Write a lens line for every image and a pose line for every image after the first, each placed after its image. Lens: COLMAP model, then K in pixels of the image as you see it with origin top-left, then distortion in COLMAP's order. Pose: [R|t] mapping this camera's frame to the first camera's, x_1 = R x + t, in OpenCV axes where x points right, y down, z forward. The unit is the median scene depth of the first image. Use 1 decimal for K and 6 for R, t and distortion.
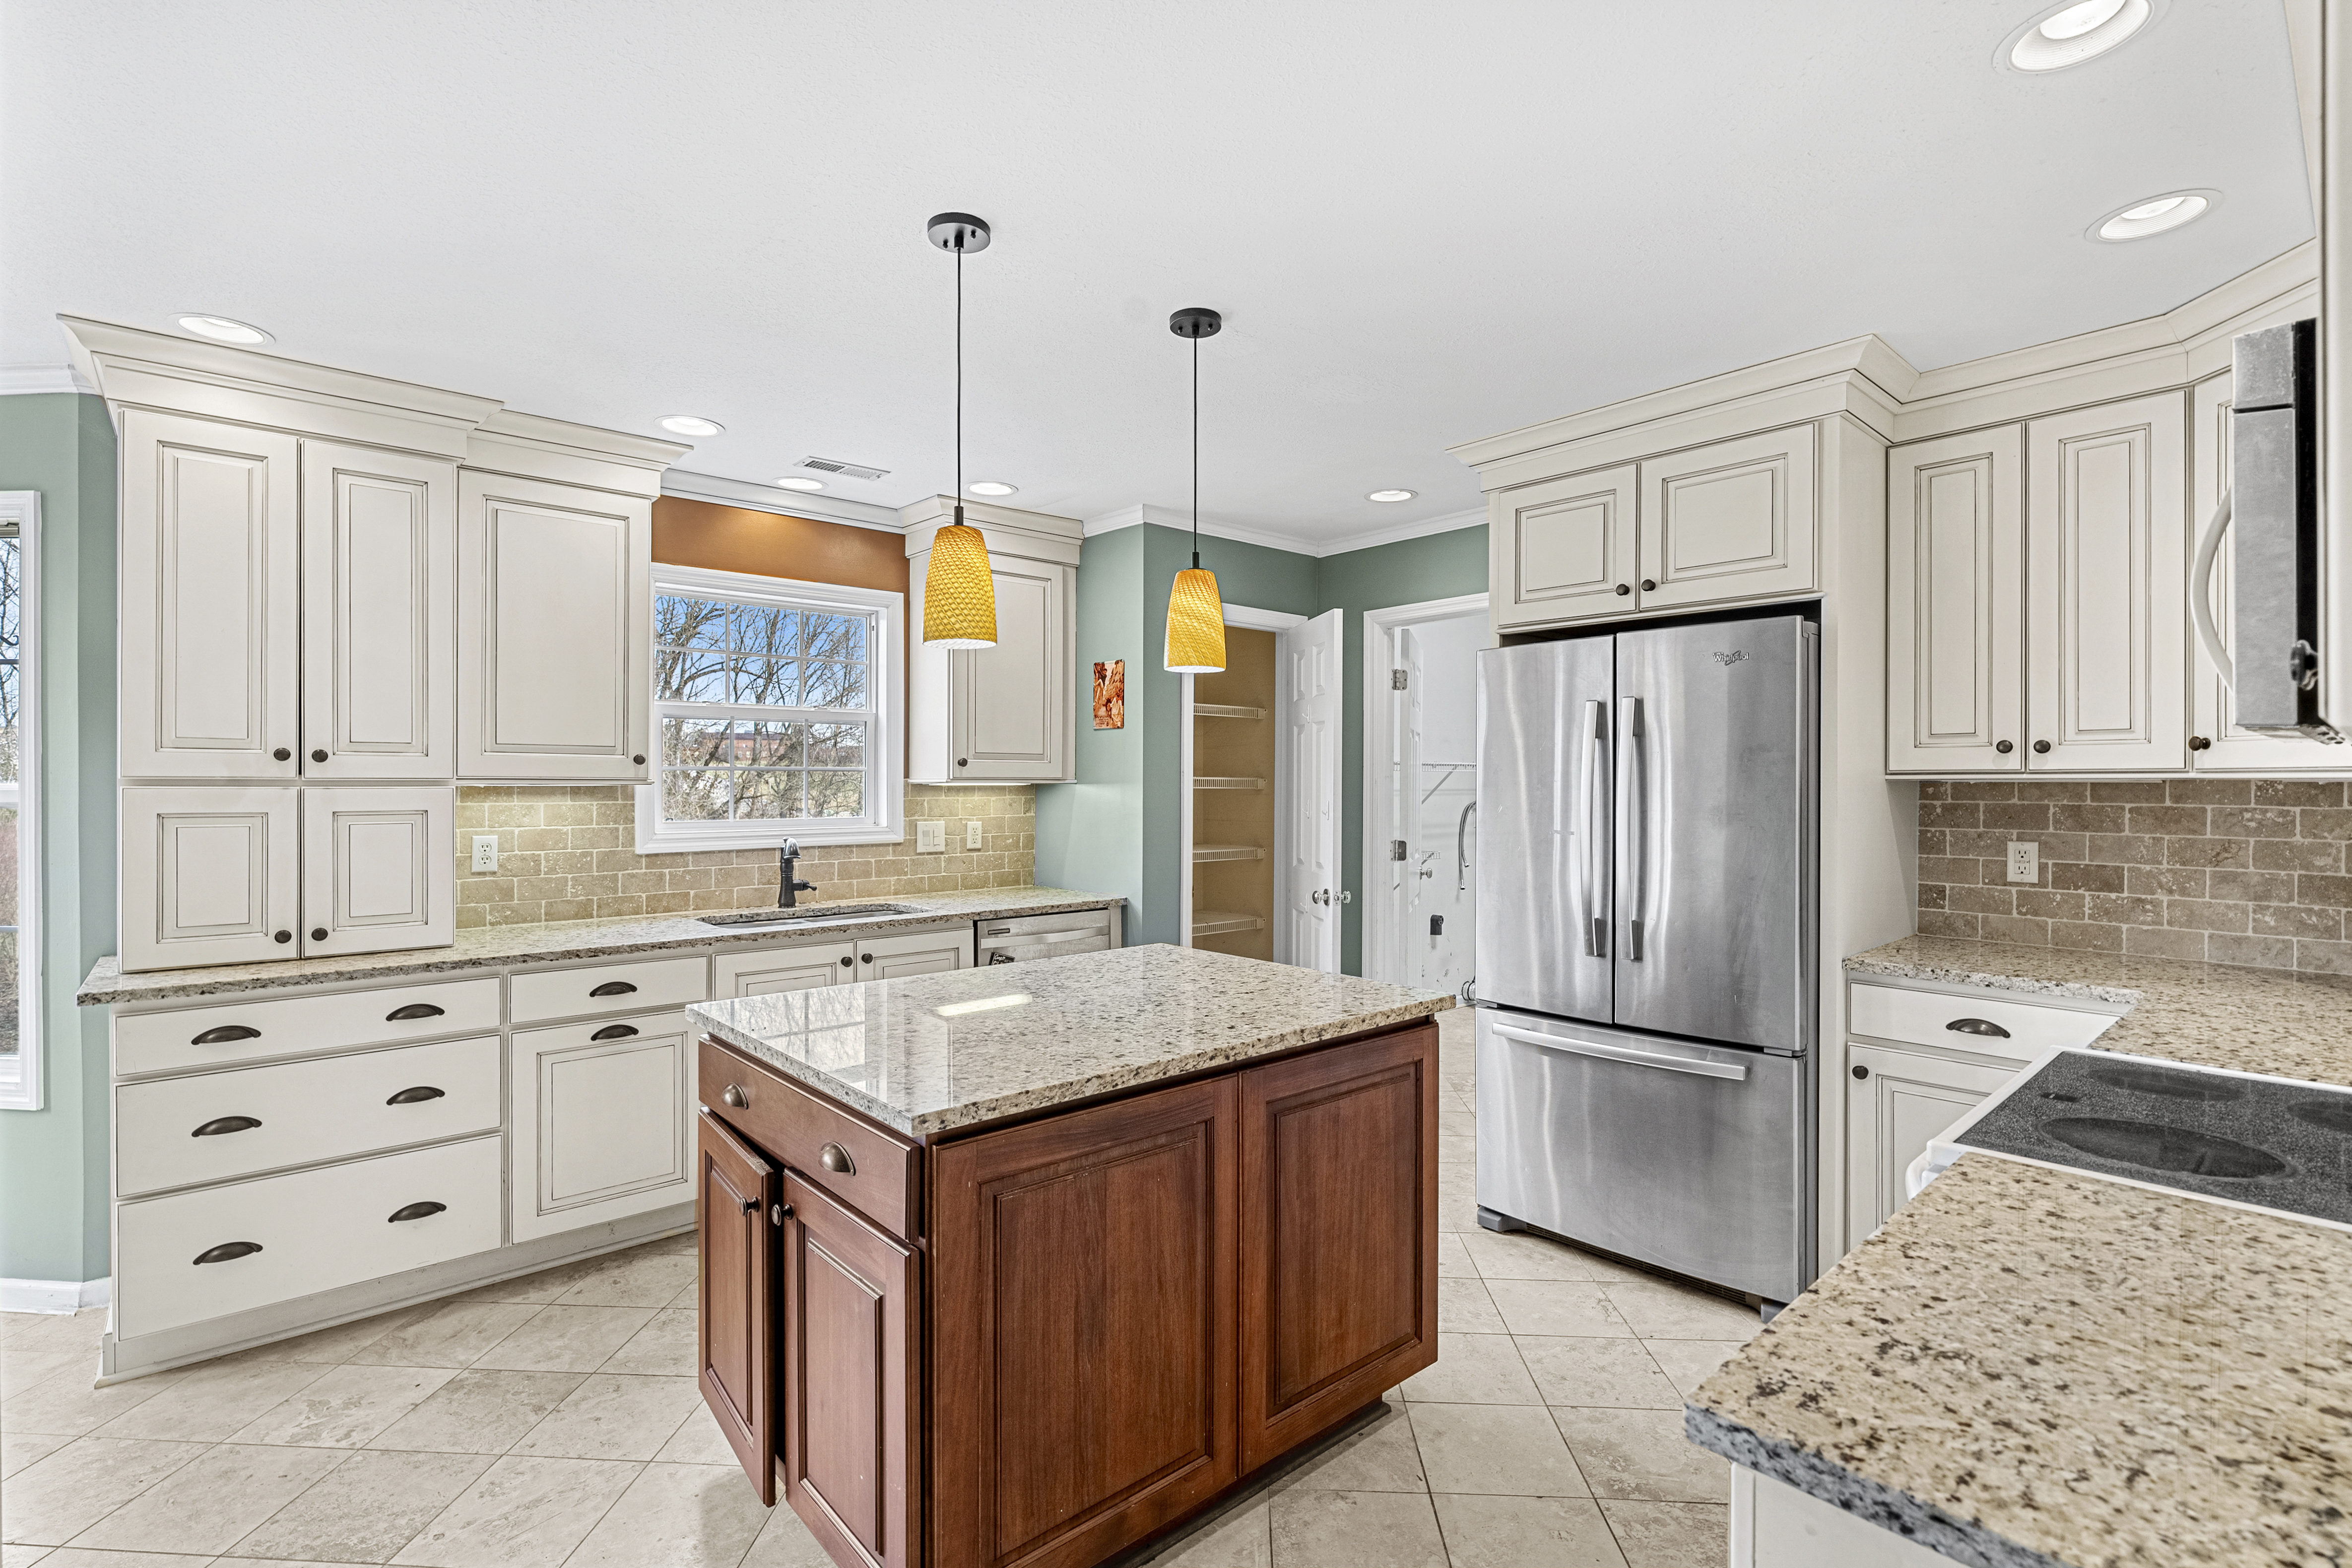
lens RADIAL K [[1084.7, 0, 1141.3], [0, 1084.7, 784.1], [0, 0, 1]] dist [-0.006511, 0.001801]
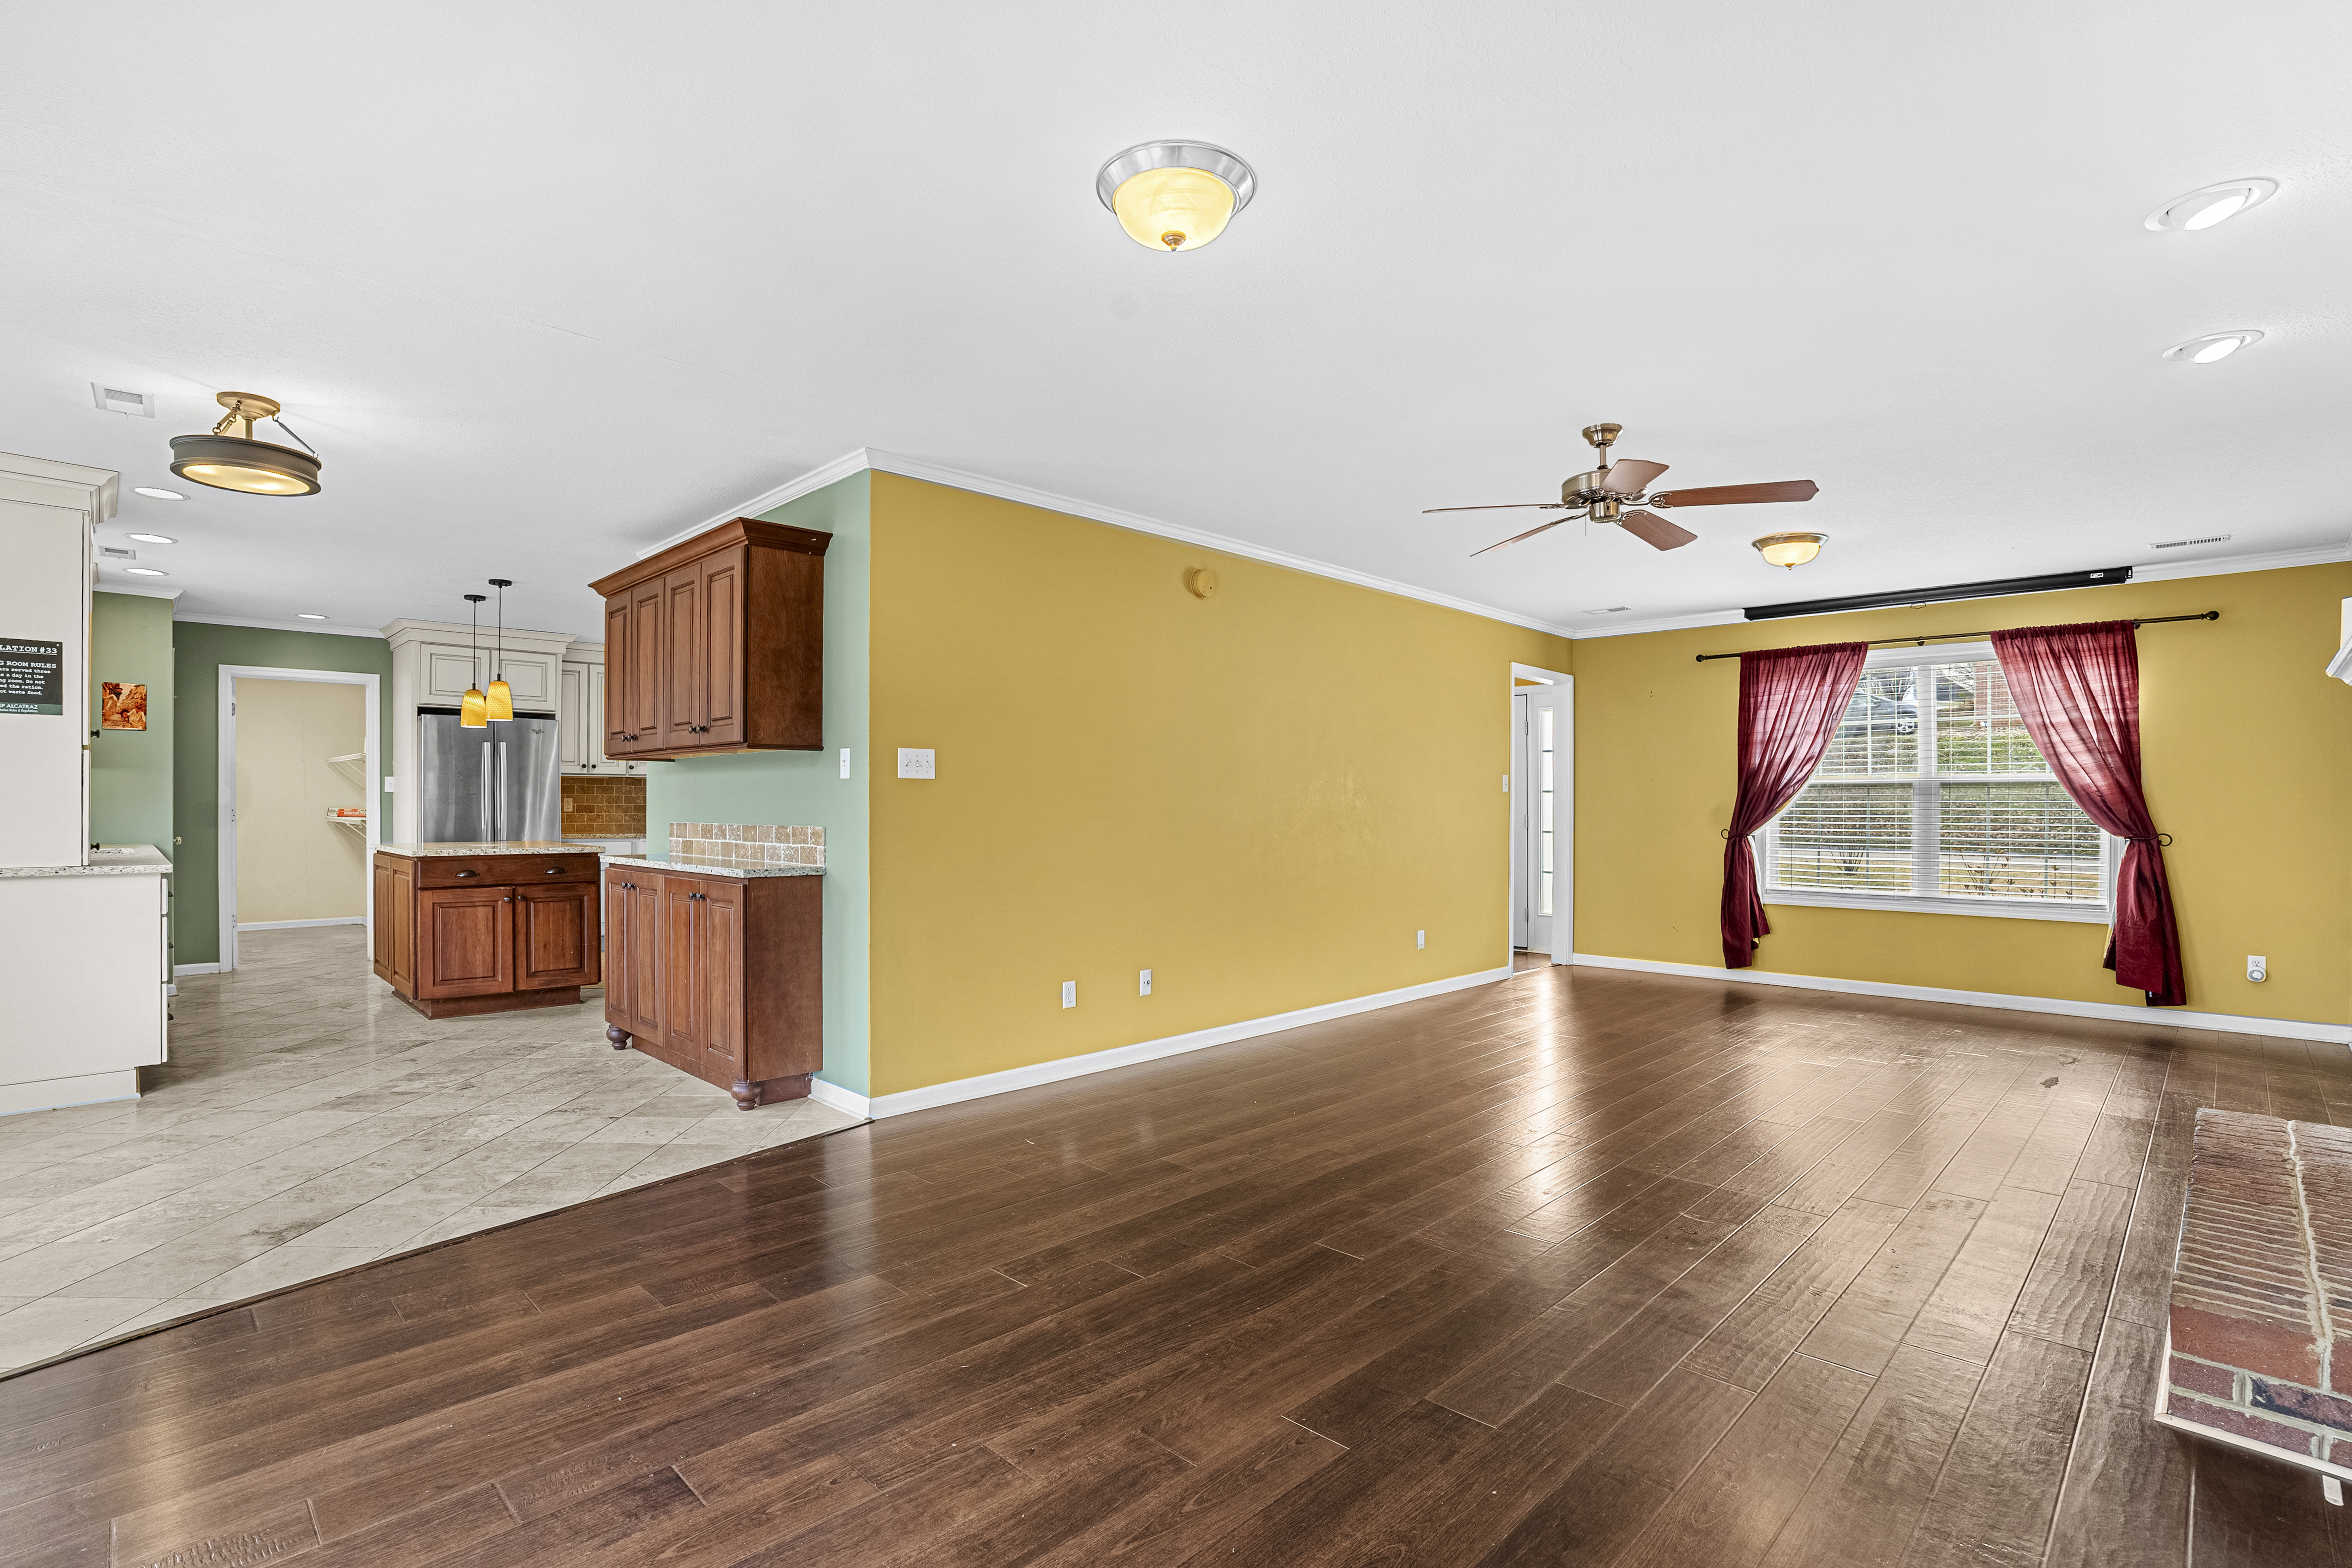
lens RADIAL K [[1084.7, 0, 1077.9], [0, 1084.7, 815.0], [0, 0, 1]] dist [-0.006511, 0.001801]
pose [[-0.012297, -0.008113, 0.999891, -2.140118], [-0.001048, 0.999967, 0.008100, 0.071656], [-0.999924, -0.000948, -0.012305, -0.375544]]
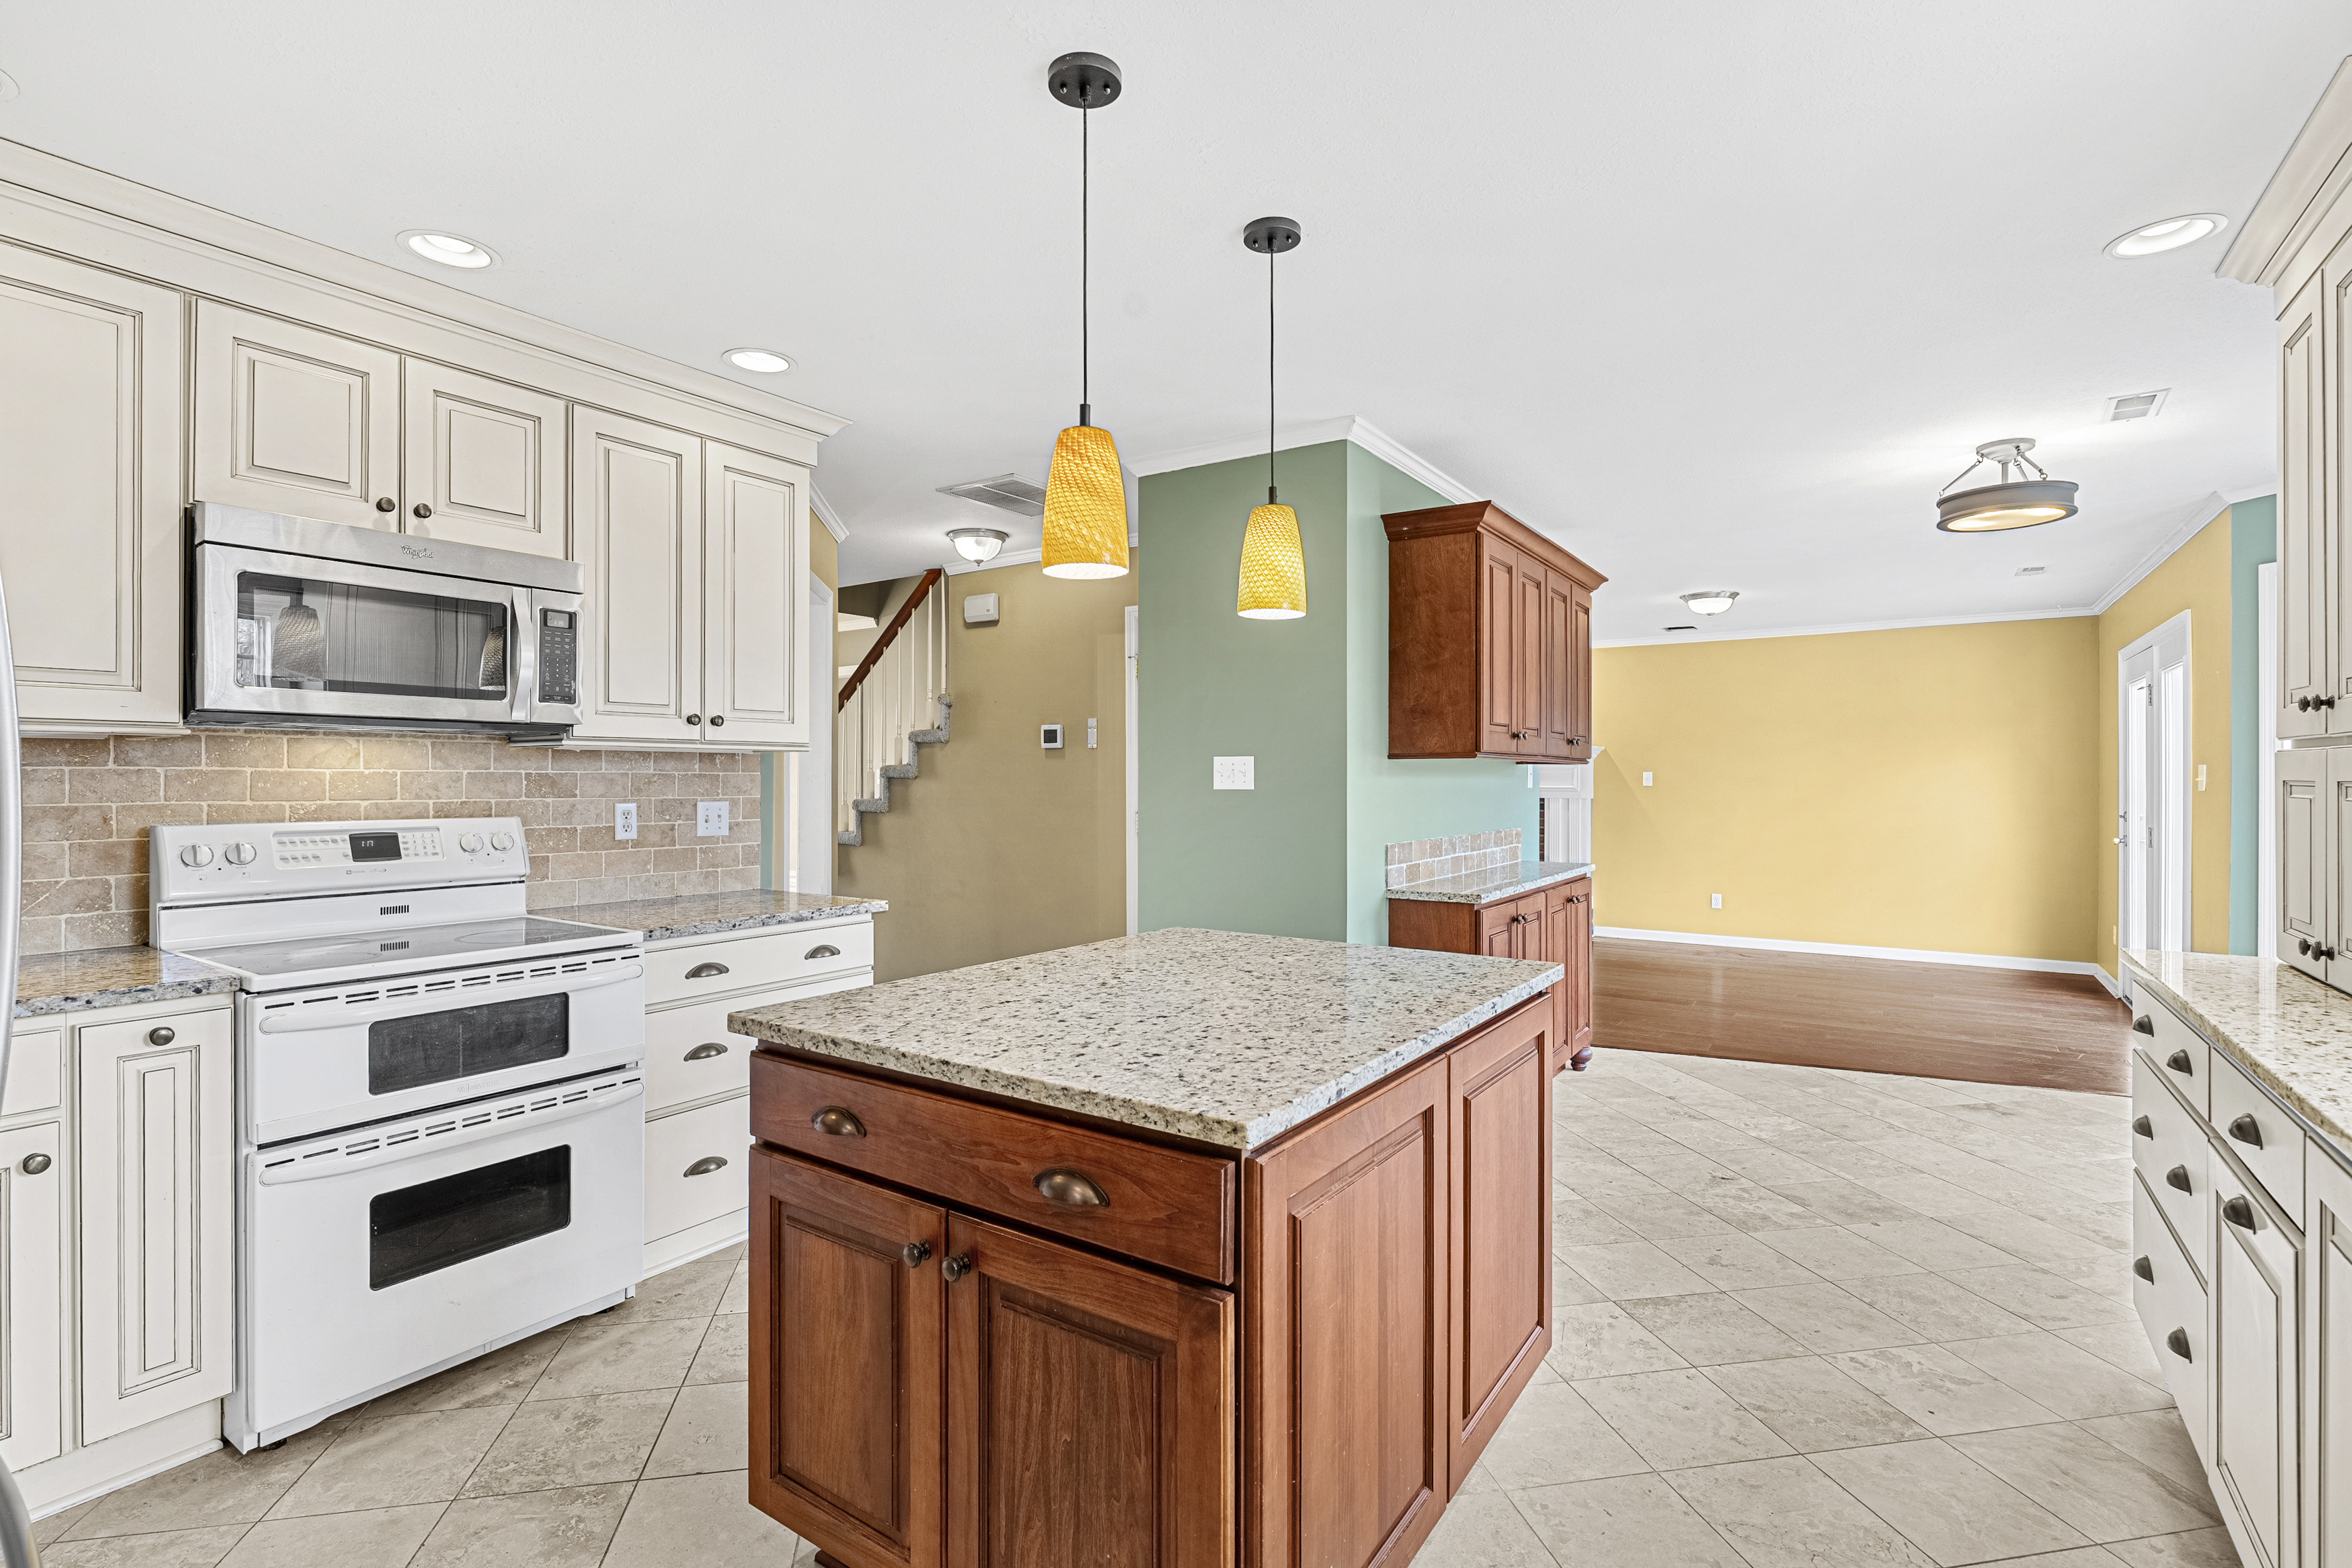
lens RADIAL K [[1084.7, 0, 1166.9], [0, 1084.7, 778.5], [0, 0, 1]] dist [-0.006511, 0.001801]
pose [[-0.967386, -0.000617, -0.253306, 0.137179], [-0.000475, 1.000000, -0.000621, 0.025237], [0.253307, -0.000481, -0.967386, 1.361890]]
